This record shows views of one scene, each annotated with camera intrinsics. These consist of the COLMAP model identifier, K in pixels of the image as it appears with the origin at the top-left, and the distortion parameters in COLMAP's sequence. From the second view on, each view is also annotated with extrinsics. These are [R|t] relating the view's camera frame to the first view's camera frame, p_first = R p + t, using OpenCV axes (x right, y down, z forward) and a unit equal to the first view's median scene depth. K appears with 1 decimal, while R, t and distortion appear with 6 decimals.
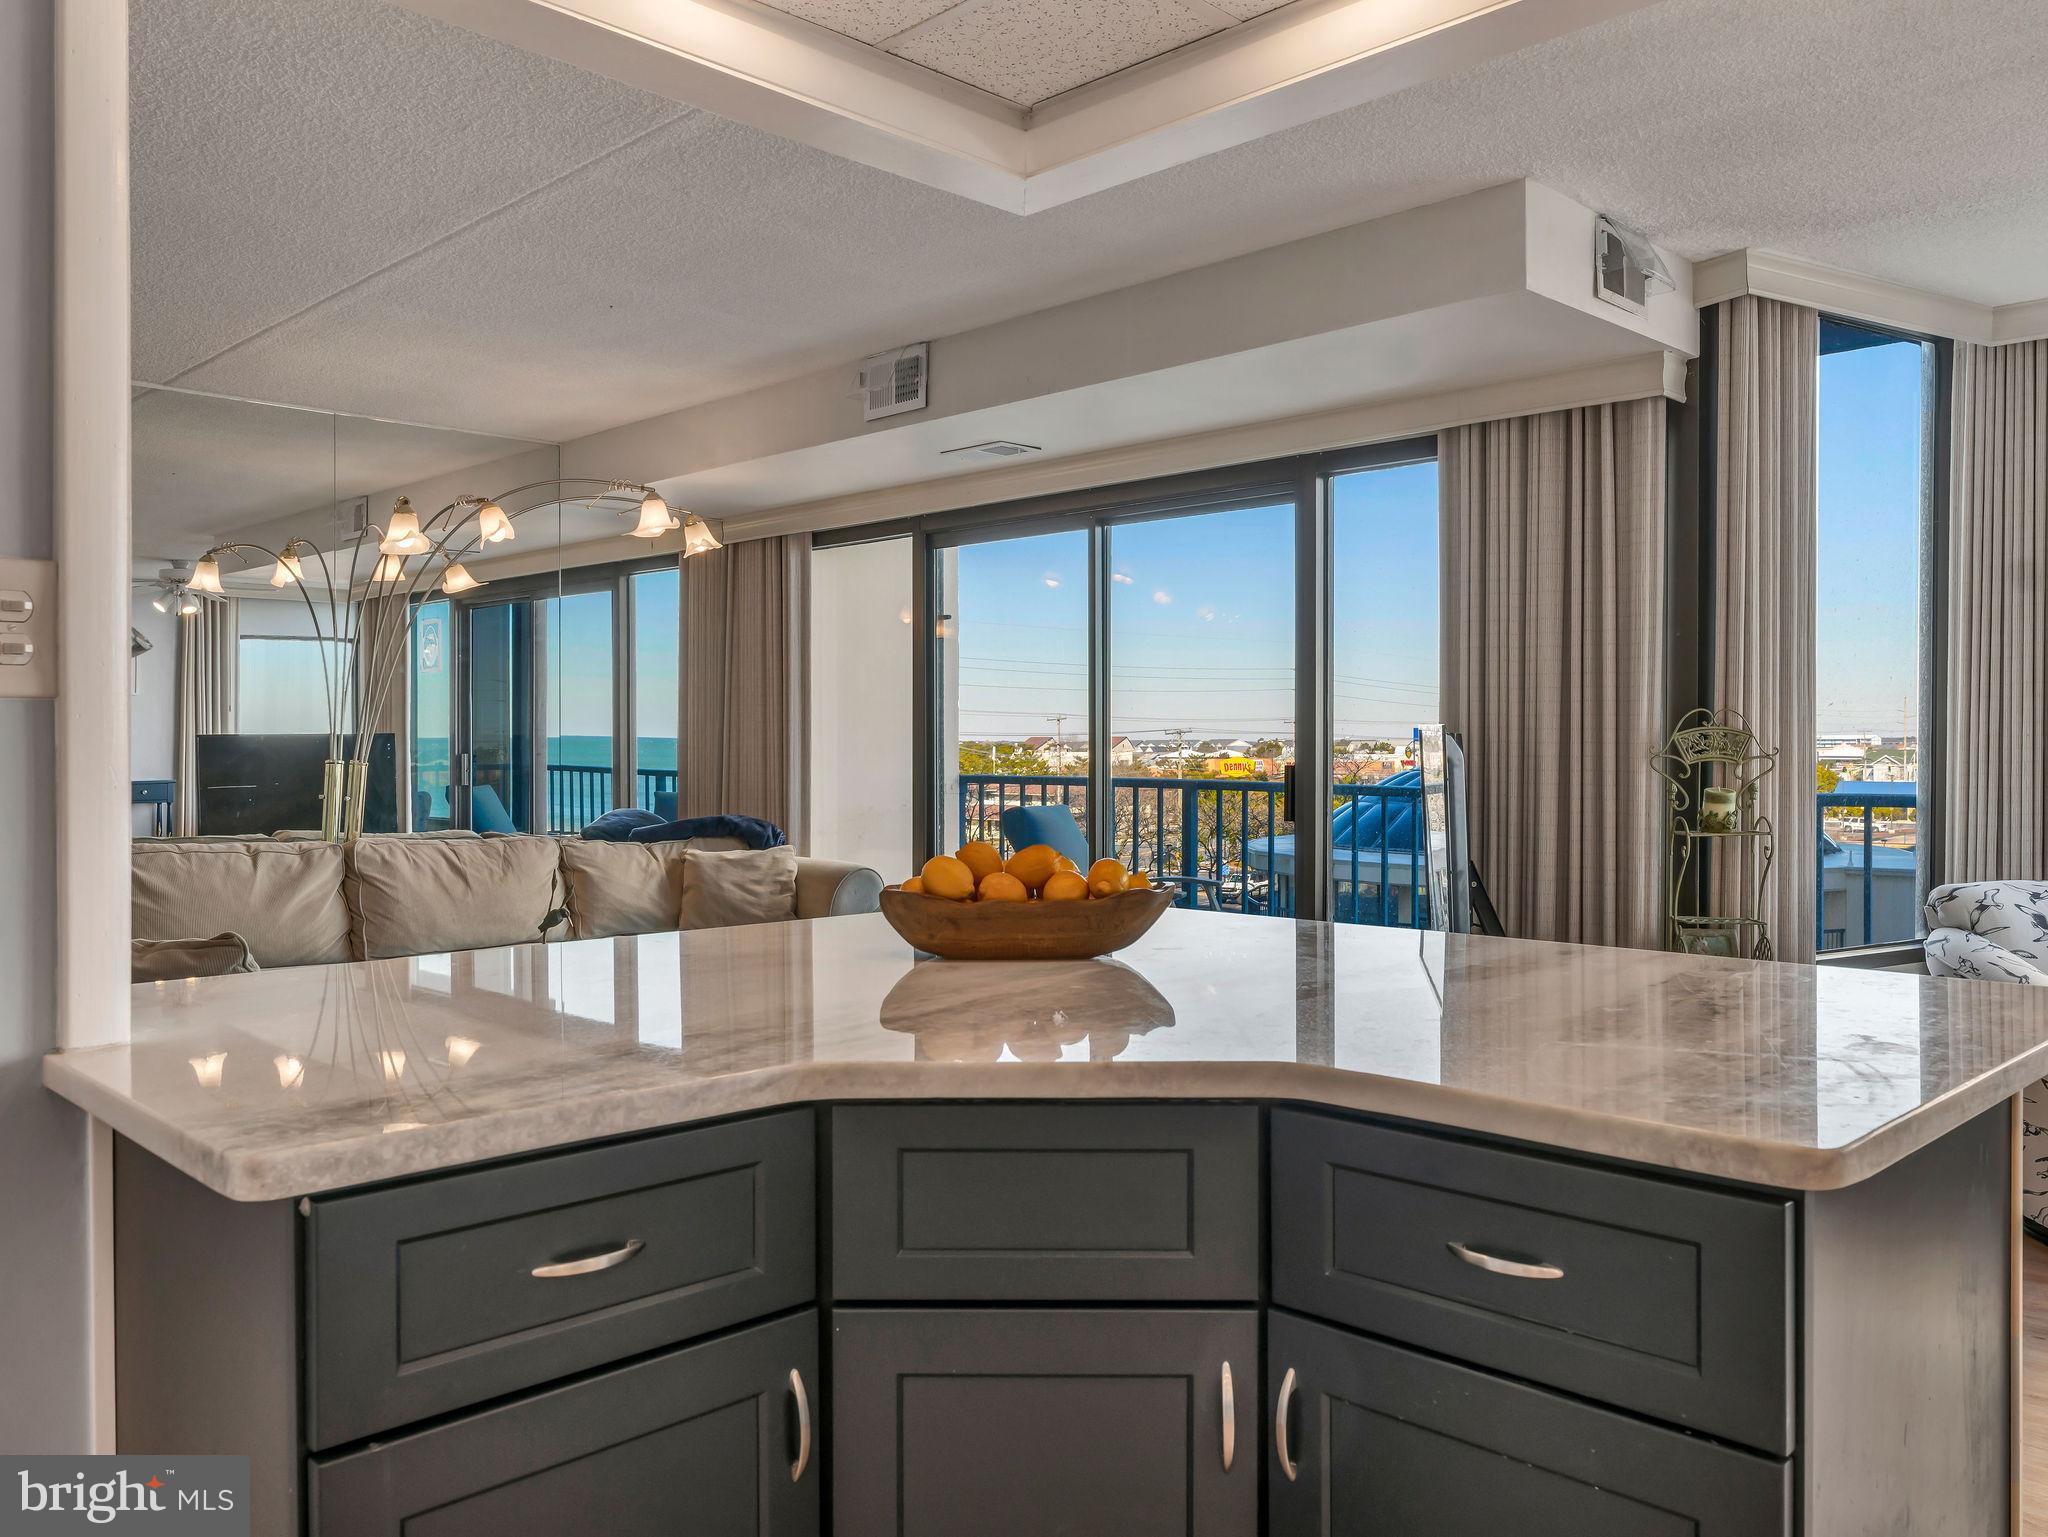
lens RADIAL K [[1562.3, 0, 1013.9], [0, 1562.3, 748.5], [0, 0, 1]] dist [0.002855, 0.000772]
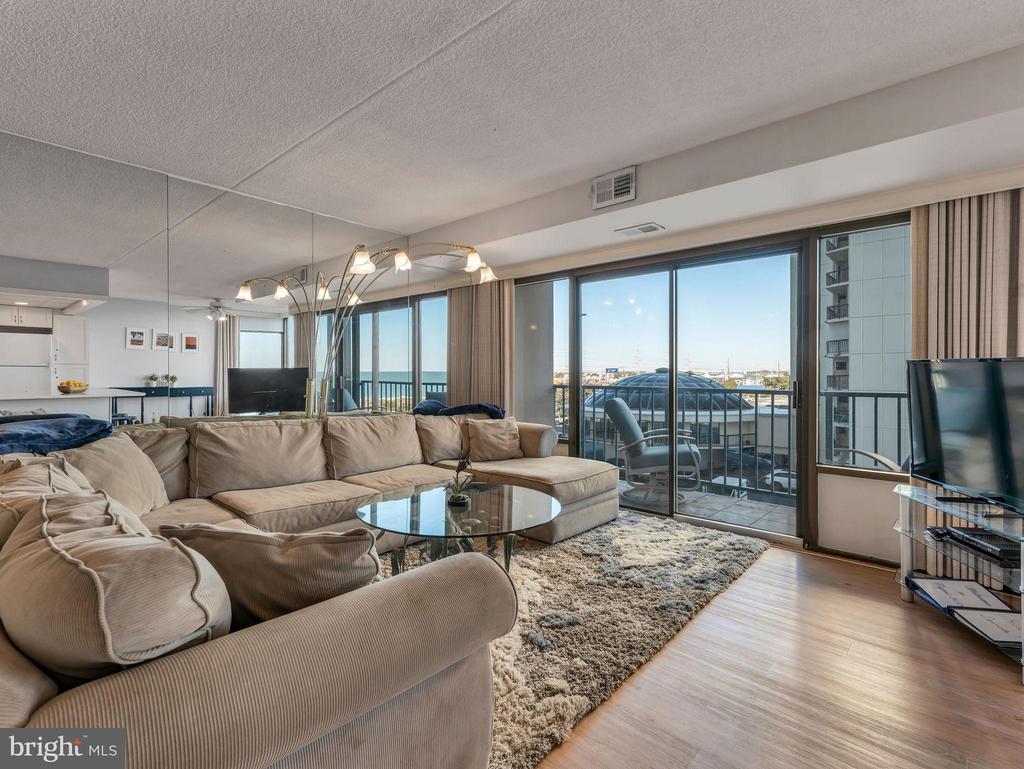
lens RADIAL K [[495.3, 0, 507.9], [0, 495.3, 378.9], [0, 0, 1]] dist [0.015713, 0.000145]
pose [[0.998412, 0.000374, 0.056327, -0.197369], [-0.000916, 0.999954, 0.009588, 0.000698], [-0.056321, -0.009624, 0.998366, 0.300812]]
